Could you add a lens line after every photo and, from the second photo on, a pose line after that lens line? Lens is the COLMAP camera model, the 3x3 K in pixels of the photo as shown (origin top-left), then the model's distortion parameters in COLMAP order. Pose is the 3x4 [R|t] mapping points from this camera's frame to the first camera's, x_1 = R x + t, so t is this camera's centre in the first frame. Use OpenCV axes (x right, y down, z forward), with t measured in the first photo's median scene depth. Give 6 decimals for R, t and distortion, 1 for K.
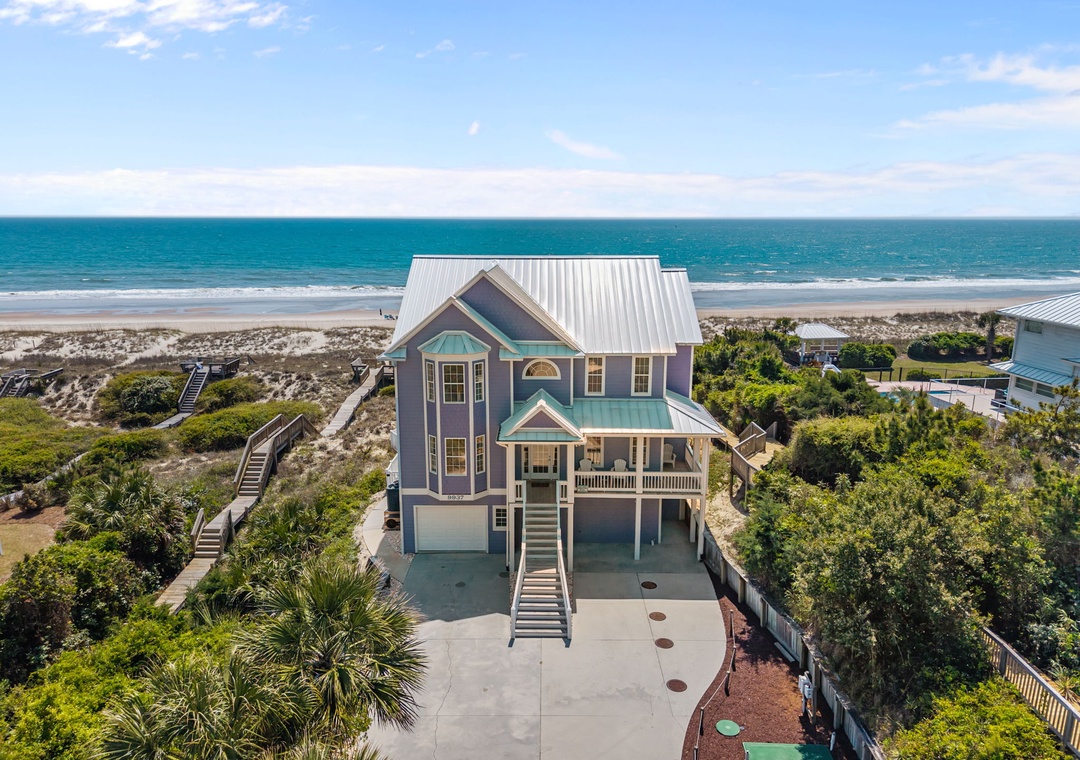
lens RADIAL K [[728.5, 0, 540.0], [0, 728.5, 380.0], [0, 0, 1]] dist [0.012123, -0.000656]
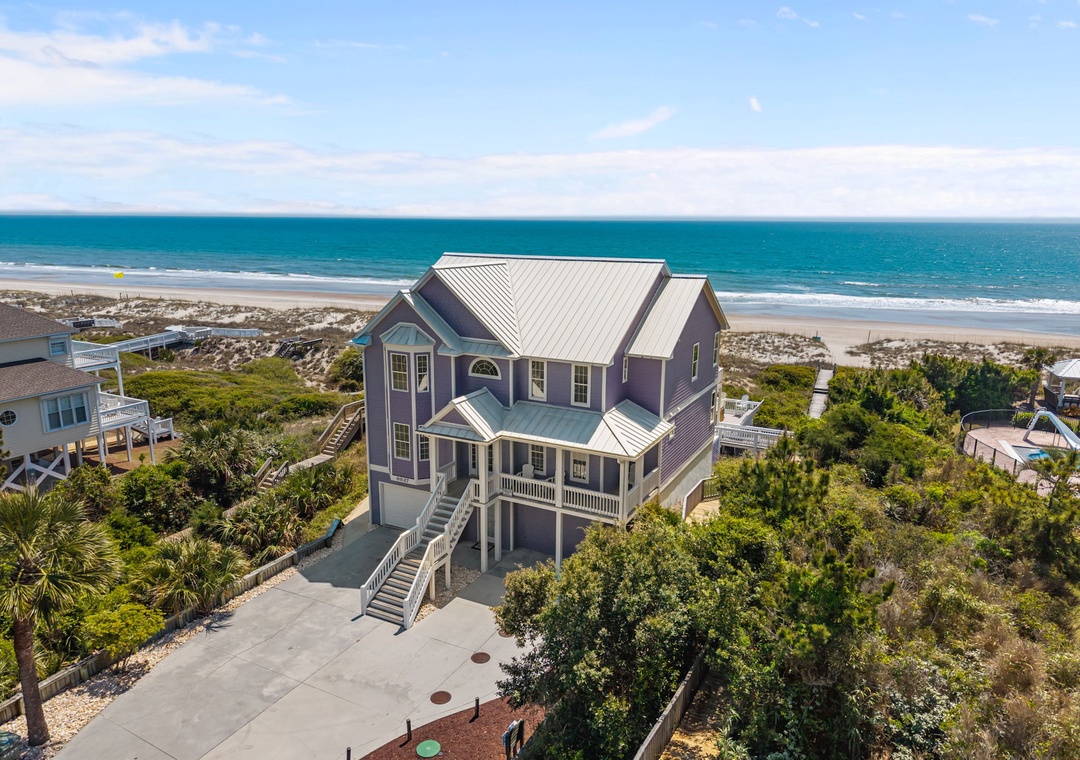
lens RADIAL K [[728.5, 0, 540.0], [0, 728.5, 380.0], [0, 0, 1]] dist [0.012123, -0.000656]
pose [[0.888834, 0.104413, -0.446176, 0.522217], [-0.105771, 0.994148, 0.021941, -0.027914], [0.445856, 0.027691, 0.894676, 0.133156]]
